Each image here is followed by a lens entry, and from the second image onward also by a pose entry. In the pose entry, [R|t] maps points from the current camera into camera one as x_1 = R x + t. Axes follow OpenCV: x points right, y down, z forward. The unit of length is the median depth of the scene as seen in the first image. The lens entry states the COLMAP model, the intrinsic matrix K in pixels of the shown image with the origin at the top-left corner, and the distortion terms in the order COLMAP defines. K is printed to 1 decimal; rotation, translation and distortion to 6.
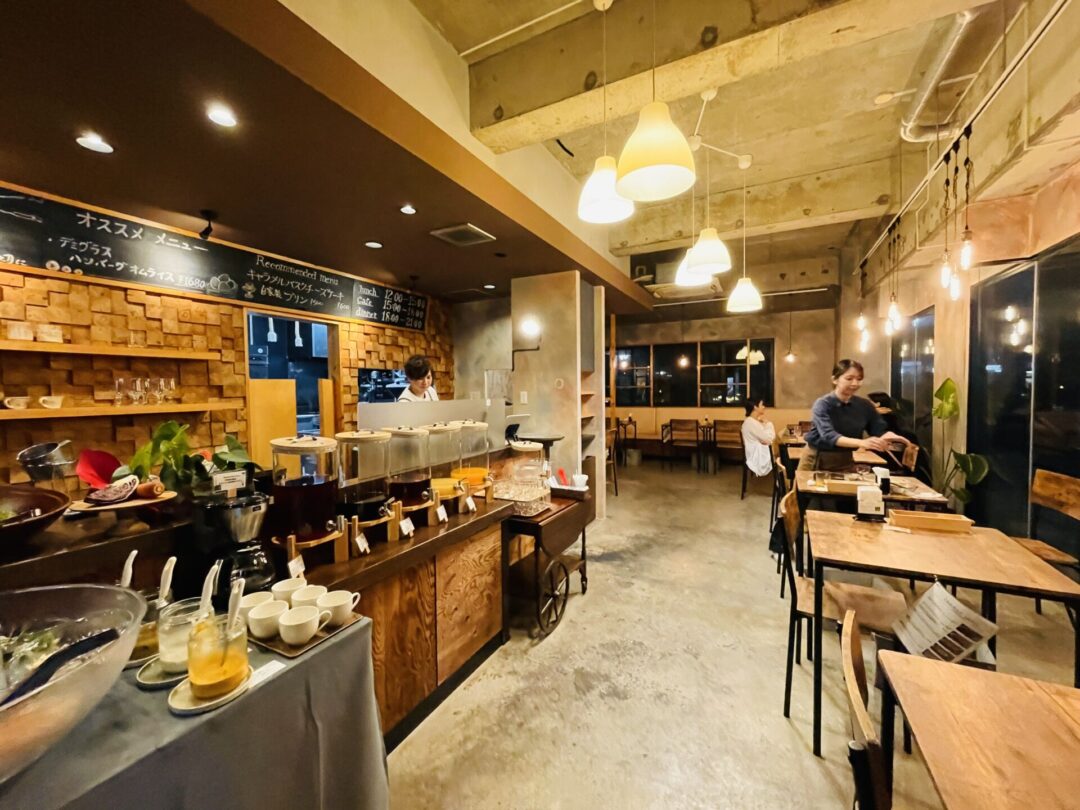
lens RADIAL K [[435.8, 0, 540.0], [0, 435.8, 405.0], [0, 0, 1]] dist [-0.000115, -0.000010]
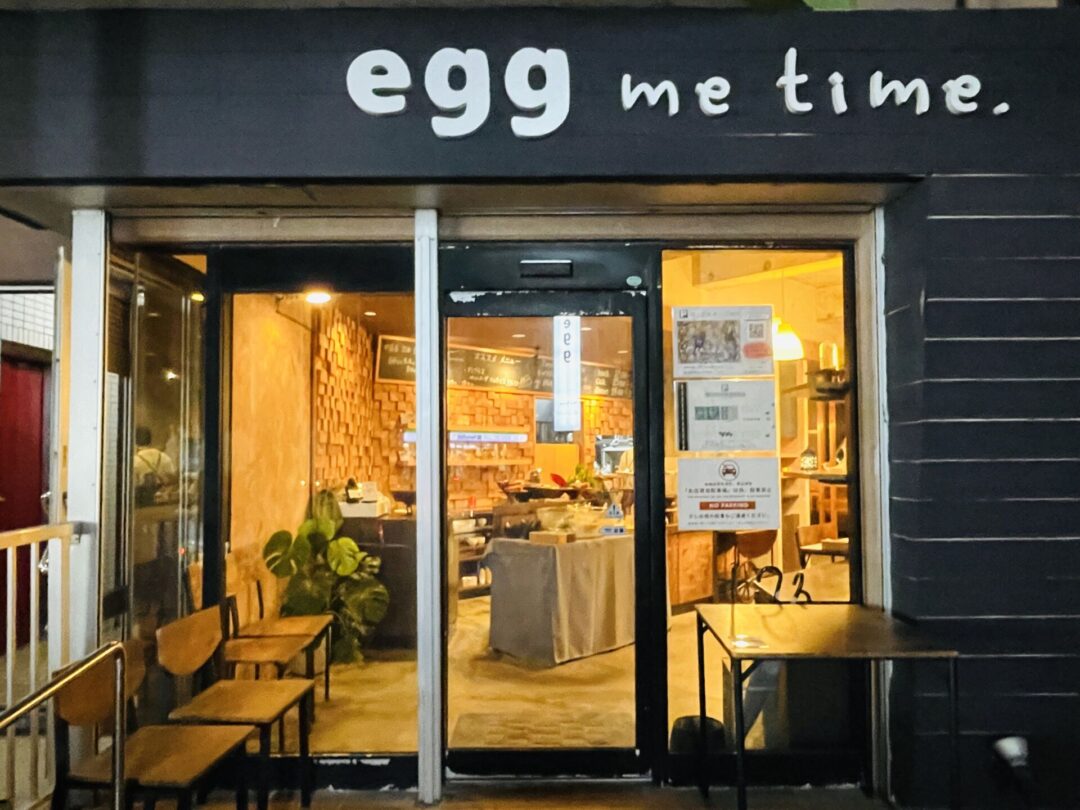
lens RADIAL K [[912.3, 0, 540.0], [0, 912.3, 405.0], [0, 0, 1]] dist [-0.000946, -0.000163]
pose [[0.962775, -0.007108, -0.270211, 0.135772], [-0.018025, 0.995741, -0.090415, 0.068584], [0.269703, 0.091920, 0.958546, -1.557309]]
